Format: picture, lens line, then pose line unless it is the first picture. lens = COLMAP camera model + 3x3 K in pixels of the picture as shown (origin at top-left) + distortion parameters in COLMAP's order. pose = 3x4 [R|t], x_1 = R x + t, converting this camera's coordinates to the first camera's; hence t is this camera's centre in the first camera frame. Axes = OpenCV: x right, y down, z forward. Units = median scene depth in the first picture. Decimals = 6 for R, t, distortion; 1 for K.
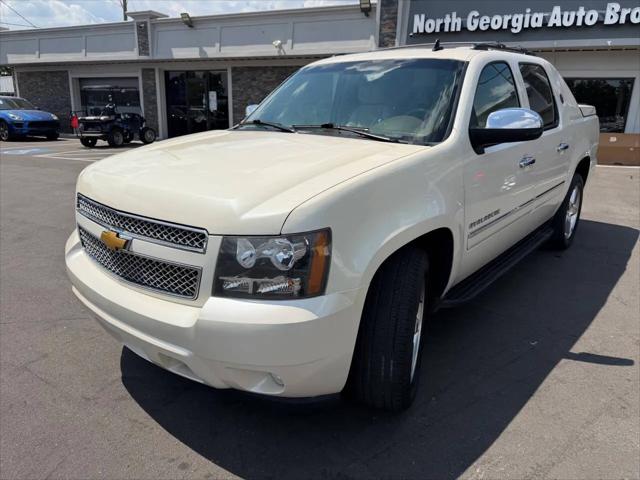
lens RADIAL K [[456.2, 0, 318.6], [0, 456.2, 240.2], [0, 0, 1]] dist [0.010554, -0.009493]
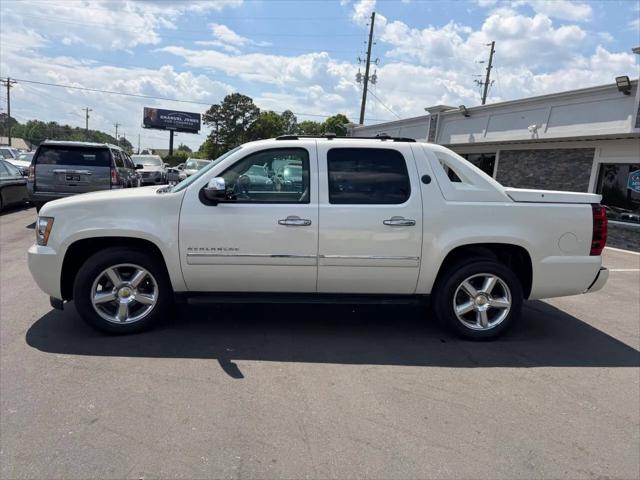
lens RADIAL K [[456.2, 0, 316.2], [0, 456.2, 239.3], [0, 0, 1]] dist [0.010554, -0.009493]
pose [[0.690396, 0.133172, -0.711069, 0.313461], [-0.251679, 0.965726, -0.063496, -0.013348], [0.678242, 0.222799, 0.700249, 0.035188]]
